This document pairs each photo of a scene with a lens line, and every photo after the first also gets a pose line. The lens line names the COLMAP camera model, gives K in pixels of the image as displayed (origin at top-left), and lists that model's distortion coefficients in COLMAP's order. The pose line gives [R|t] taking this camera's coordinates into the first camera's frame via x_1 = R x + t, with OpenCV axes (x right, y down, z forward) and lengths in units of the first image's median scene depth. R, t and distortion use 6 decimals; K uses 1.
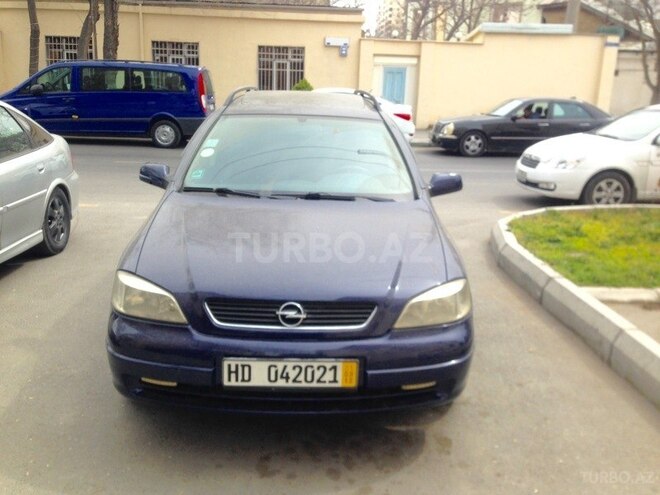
lens RADIAL K [[624.7, 0, 330.0], [0, 624.7, 247.5], [0, 0, 1]] dist [0.135328, -0.267757]
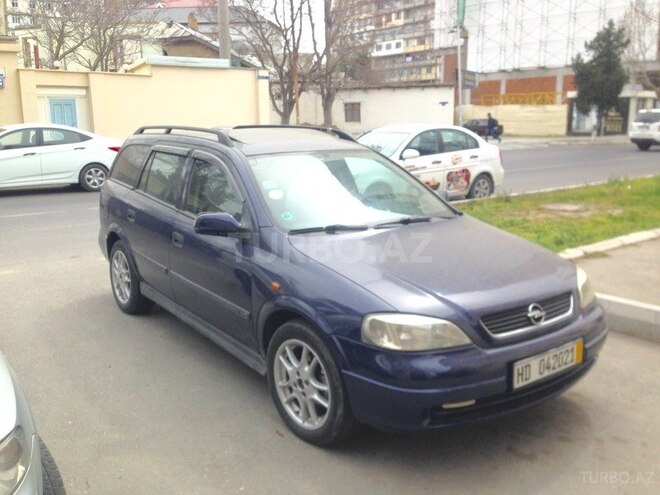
lens RADIAL K [[624.7, 0, 330.0], [0, 624.7, 247.5], [0, 0, 1]] dist [0.135328, -0.267757]
pose [[0.808784, -0.152271, 0.568050, -0.959801], [0.176419, 0.984234, 0.012649, -0.092405], [-0.561021, 0.089985, 0.822897, 0.219150]]
